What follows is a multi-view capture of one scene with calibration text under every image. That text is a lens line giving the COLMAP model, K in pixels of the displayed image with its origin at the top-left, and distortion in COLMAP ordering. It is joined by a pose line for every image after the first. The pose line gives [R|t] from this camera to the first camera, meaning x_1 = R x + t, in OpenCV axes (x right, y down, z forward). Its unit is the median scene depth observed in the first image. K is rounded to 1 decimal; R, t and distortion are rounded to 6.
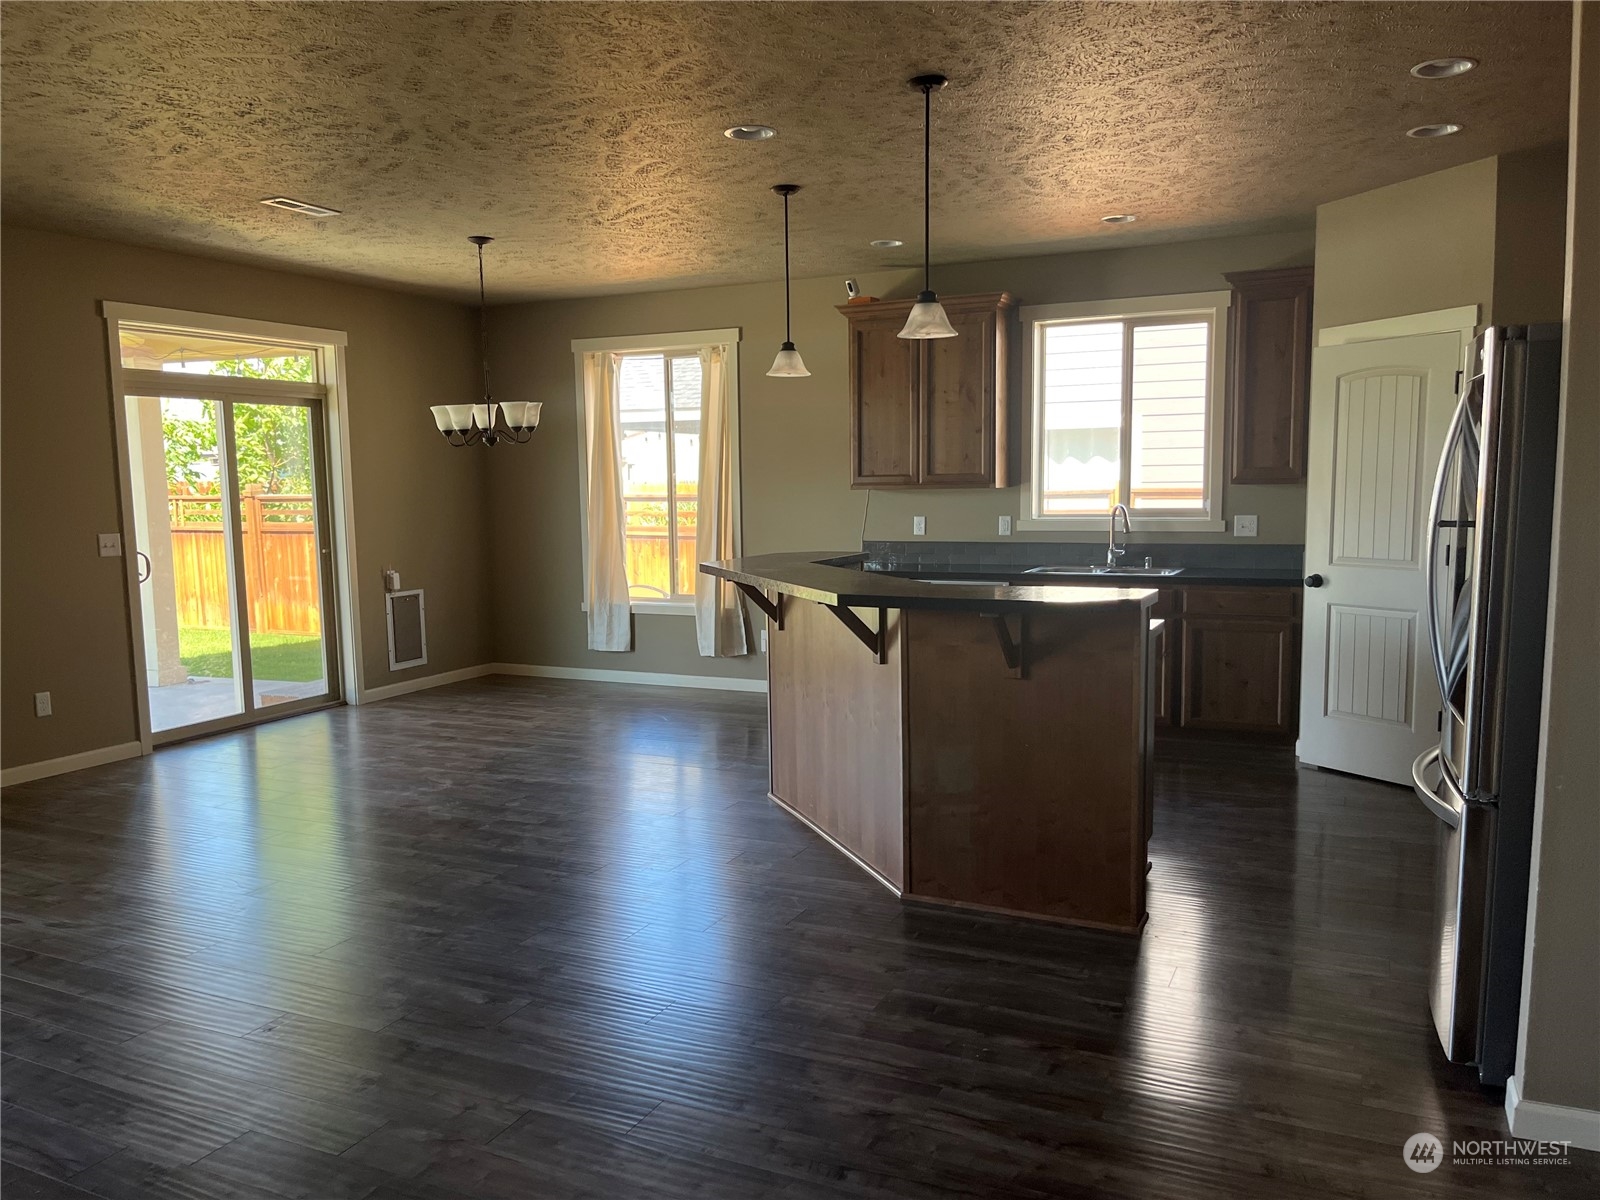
lens RADIAL K [[1195.4, 0, 796.3], [0, 1195.4, 620.4], [0, 0, 1]] dist [0.005235, 0.003090]
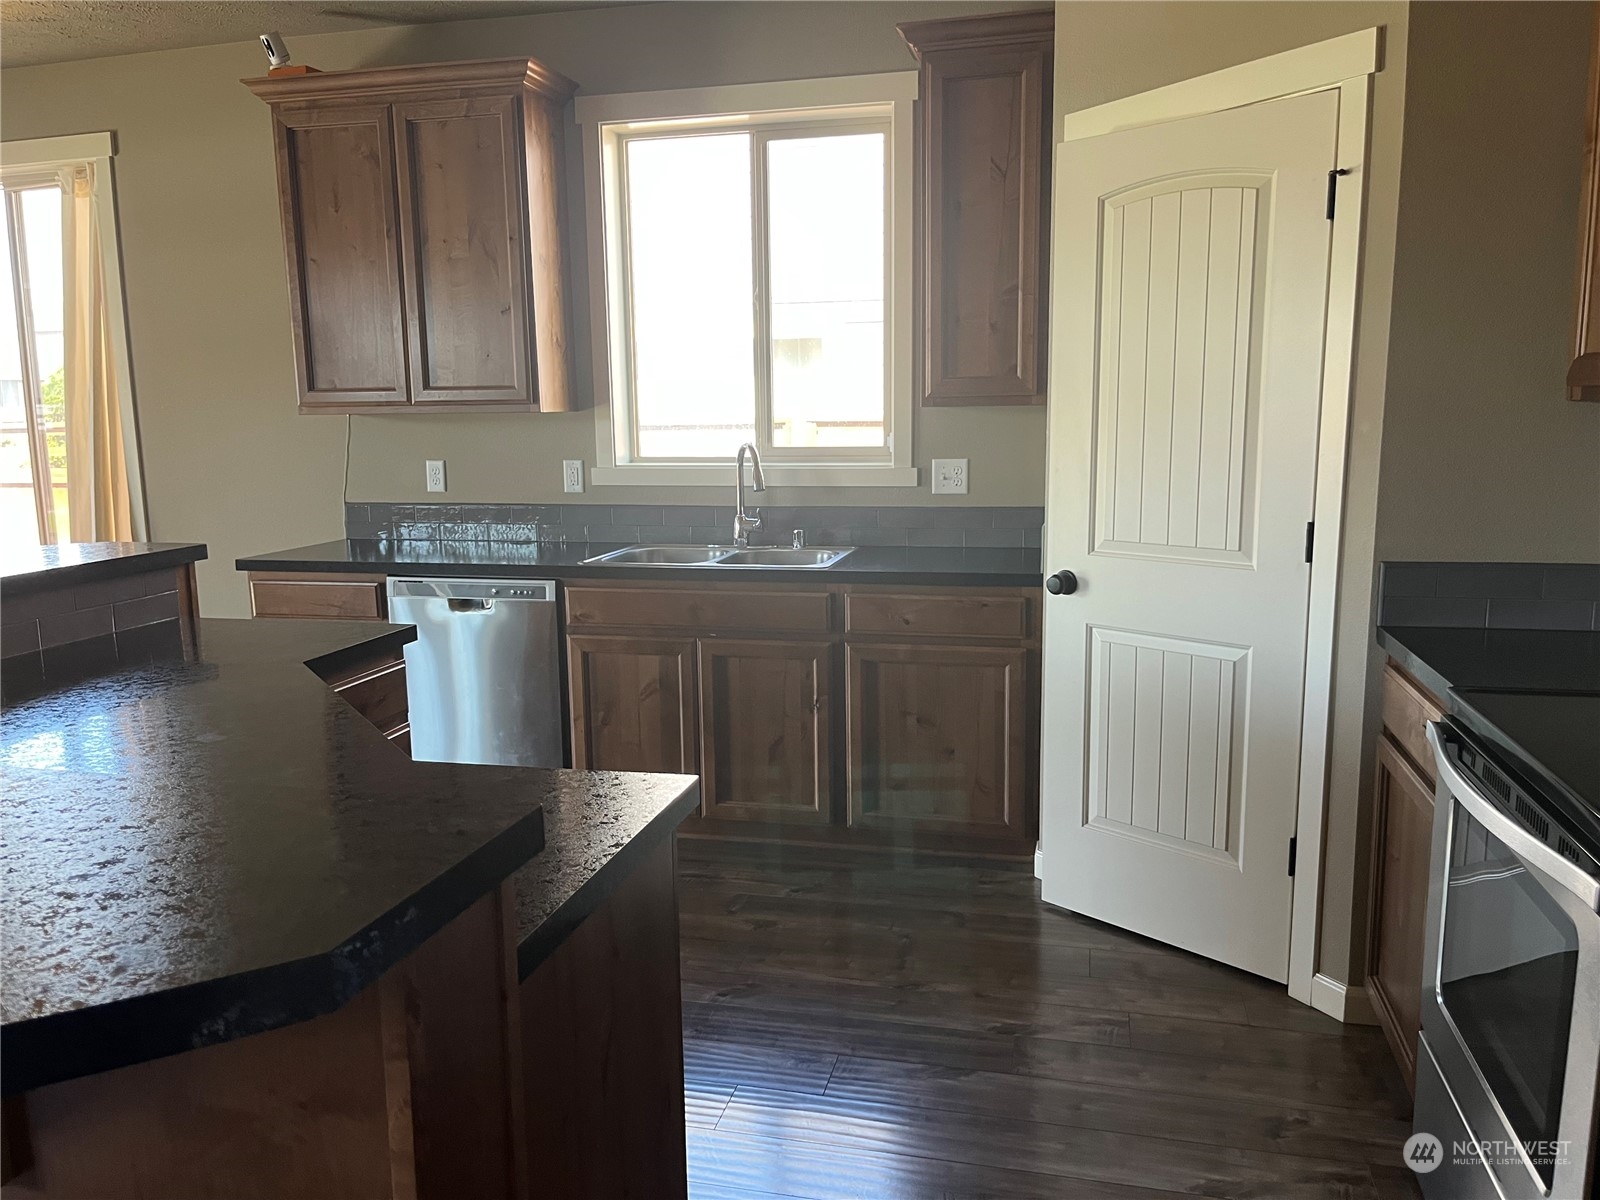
lens RADIAL K [[1216.7, 0, 800.0], [0, 1216.7, 600.0], [0, 0, 1]] dist [0.019209, 0.003016]
pose [[0.977211, -0.030630, 0.210049, 0.171231], [0.022556, 0.998916, 0.040731, -0.043511], [-0.211069, -0.035065, 0.976842, 0.414943]]
